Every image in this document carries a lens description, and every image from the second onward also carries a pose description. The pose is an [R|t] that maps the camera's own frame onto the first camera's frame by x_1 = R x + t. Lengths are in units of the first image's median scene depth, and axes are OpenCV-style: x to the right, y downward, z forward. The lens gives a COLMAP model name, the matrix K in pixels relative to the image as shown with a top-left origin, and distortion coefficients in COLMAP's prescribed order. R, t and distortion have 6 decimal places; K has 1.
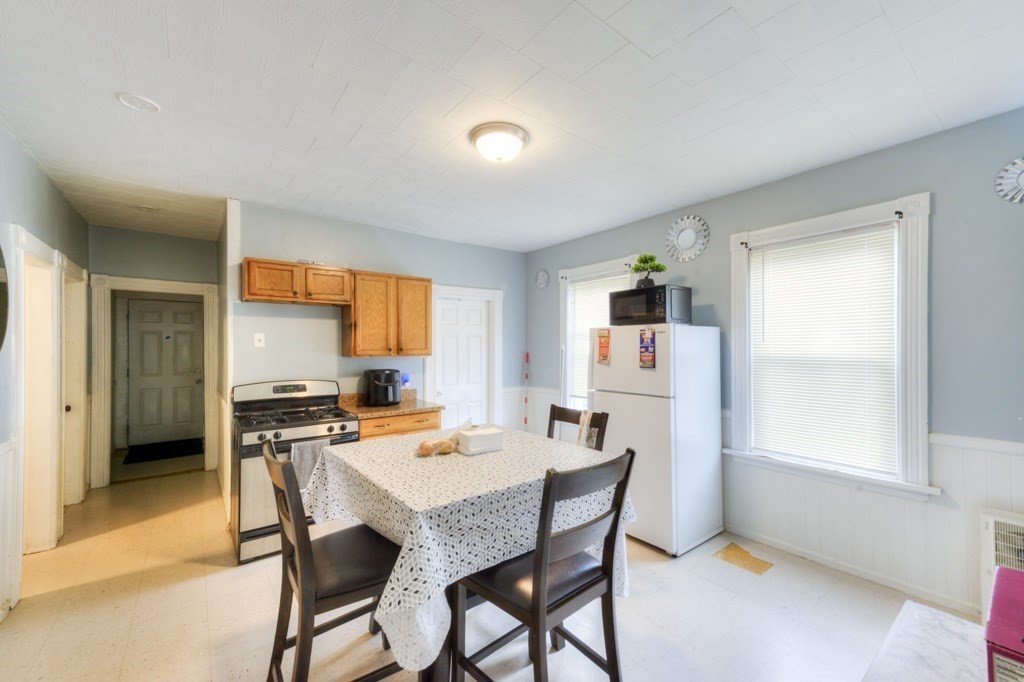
lens RADIAL K [[414.6, 0, 510.4], [0, 414.6, 346.2], [0, 0, 1]] dist [0.011884, -0.000048]
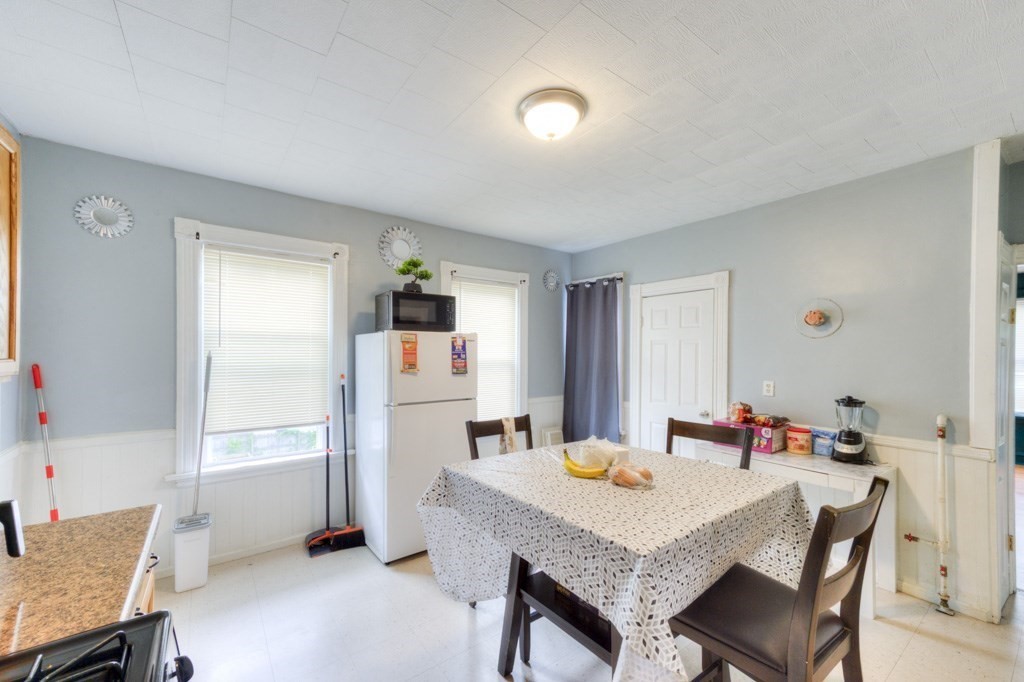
lens RADIAL K [[414.6, 0, 510.4], [0, 414.6, 346.2], [0, 0, 1]] dist [0.011884, -0.000048]
pose [[0.000478, 0.019297, 0.999814, -0.710859], [-0.006074, 0.999795, -0.019294, 0.001612], [-0.999981, -0.006063, 0.000595, 0.859370]]
